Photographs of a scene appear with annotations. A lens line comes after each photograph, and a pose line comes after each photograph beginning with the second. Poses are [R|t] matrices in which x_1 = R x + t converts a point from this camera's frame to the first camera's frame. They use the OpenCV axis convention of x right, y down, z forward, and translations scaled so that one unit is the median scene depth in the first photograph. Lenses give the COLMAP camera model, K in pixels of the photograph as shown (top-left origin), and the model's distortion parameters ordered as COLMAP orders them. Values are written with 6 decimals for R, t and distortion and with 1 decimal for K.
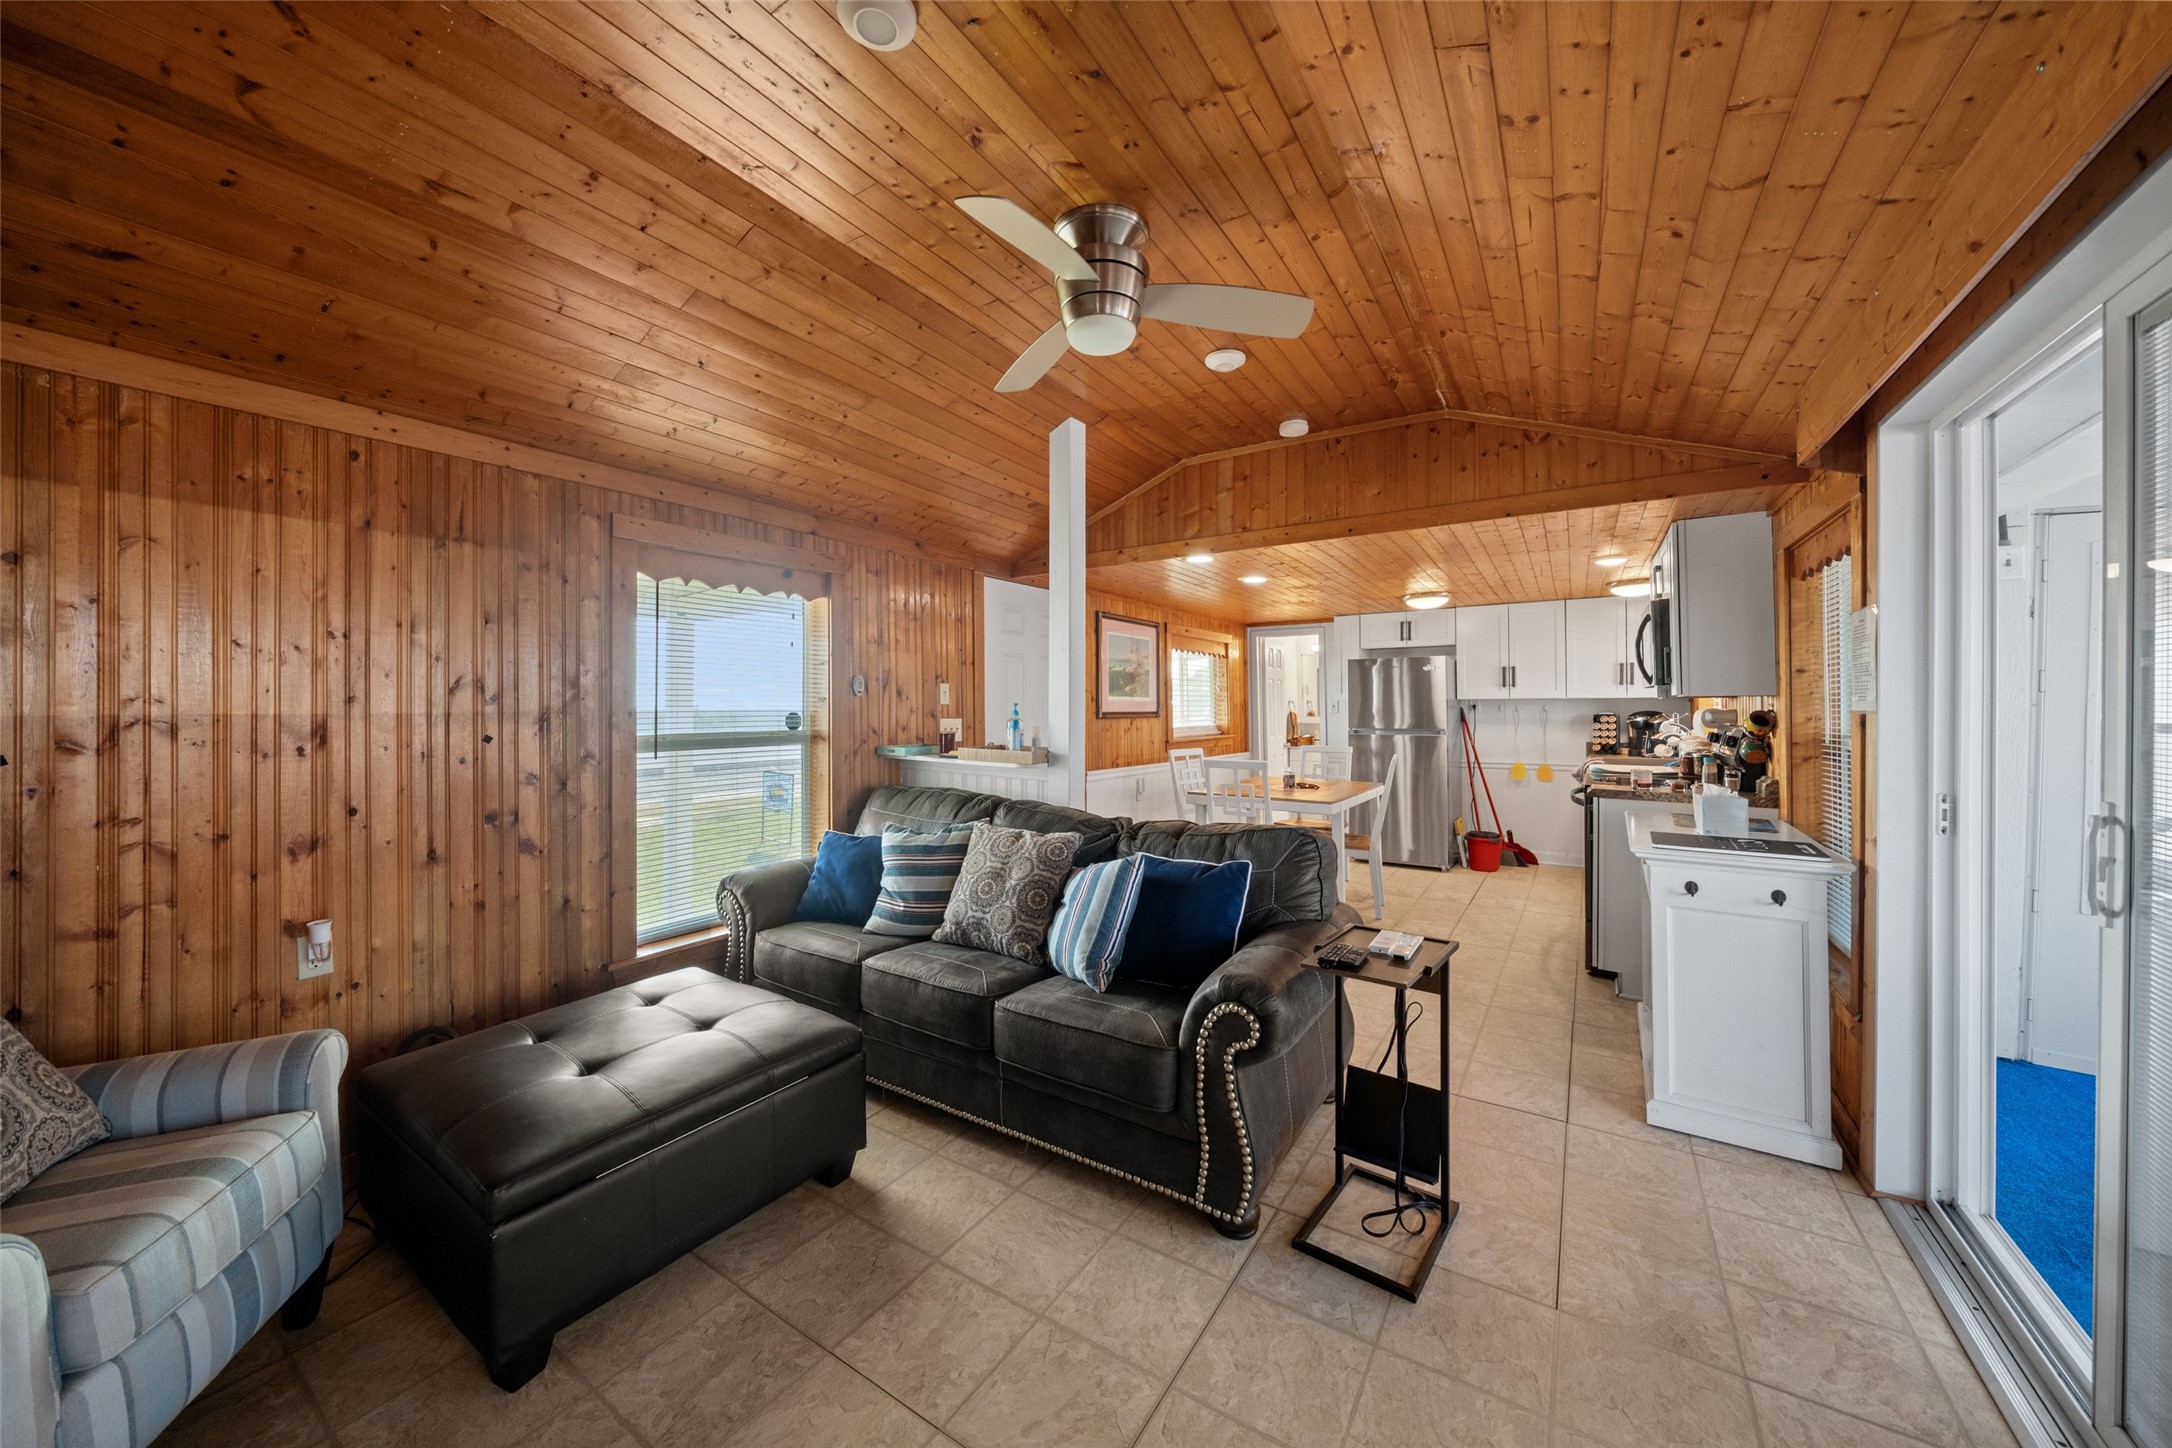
lens RADIAL K [[757.6, 0, 1092.8], [0, 757.6, 692.5], [0, 0, 1]] dist [-0.011444, -0.000064]
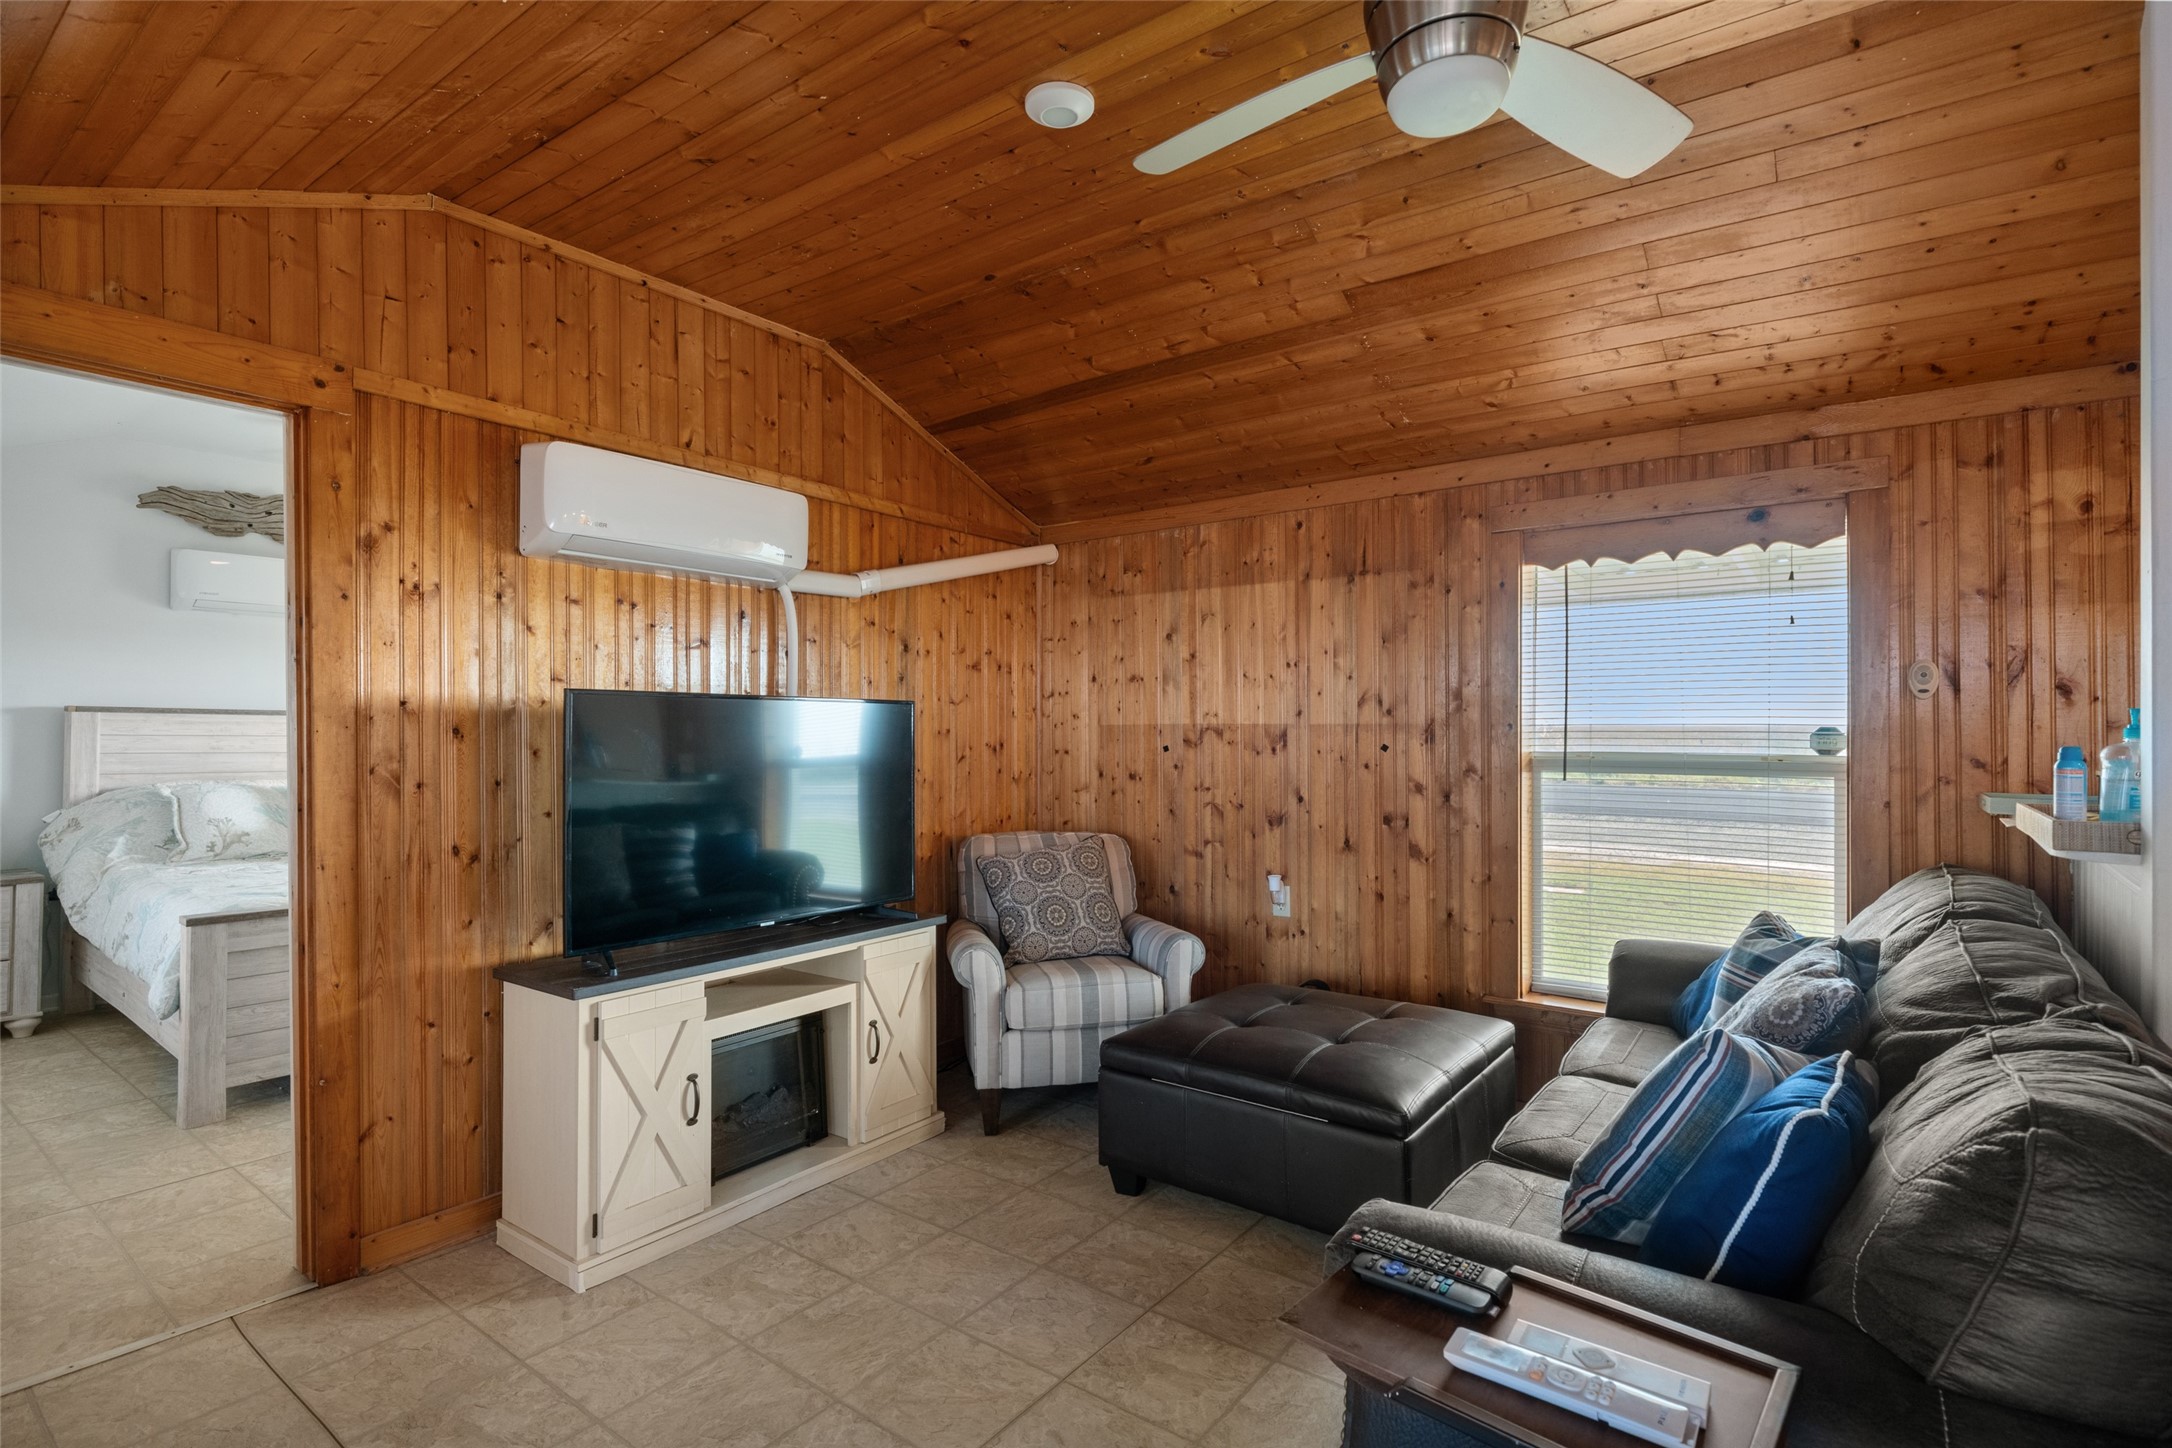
lens RADIAL K [[1039.1, 0, 1086.6], [0, 1039.1, 727.2], [0, 0, 1]] dist [-0.000493, 0.000615]
pose [[-0.075615, 0.005042, -0.997124, 0.710008], [0.016800, 0.999852, 0.003781, 0.017640], [0.996996, -0.016466, -0.075688, 0.642050]]
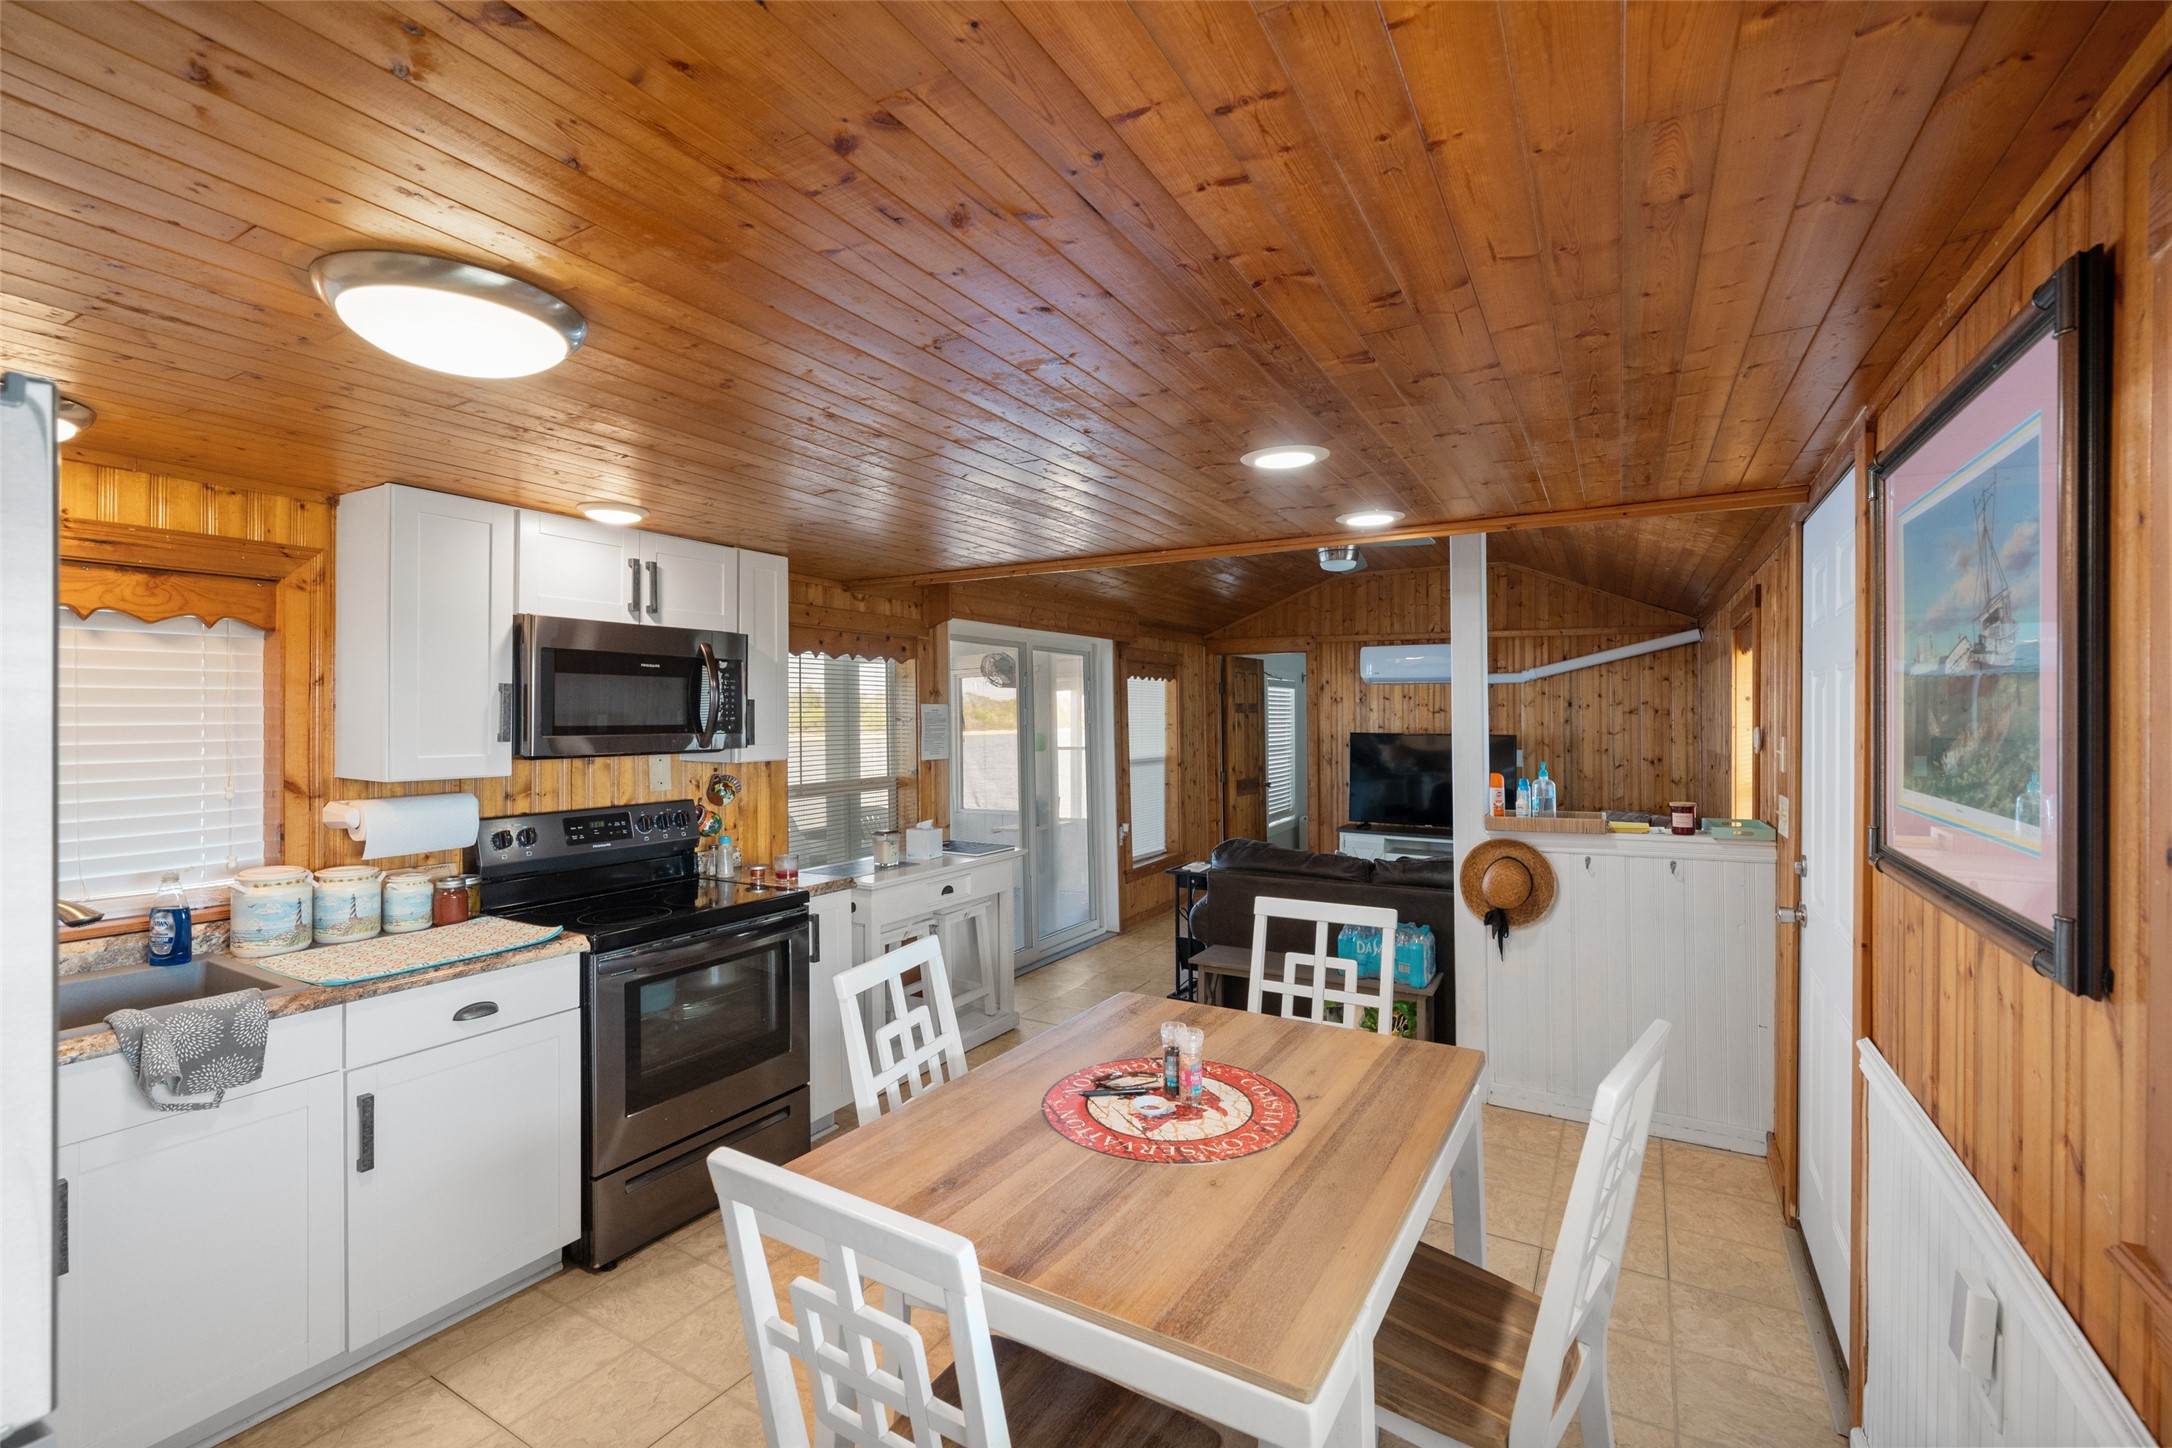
lens RADIAL K [[948.6, 0, 1083.9], [0, 948.6, 721.8], [0, 0, 1]] dist [-0.001534, -0.000118]
pose [[-0.999261, 0.006475, -0.037885, 0.633592], [0.006847, 0.999930, -0.009693, -0.034682], [0.037819, -0.009945, -0.999235, 2.850145]]
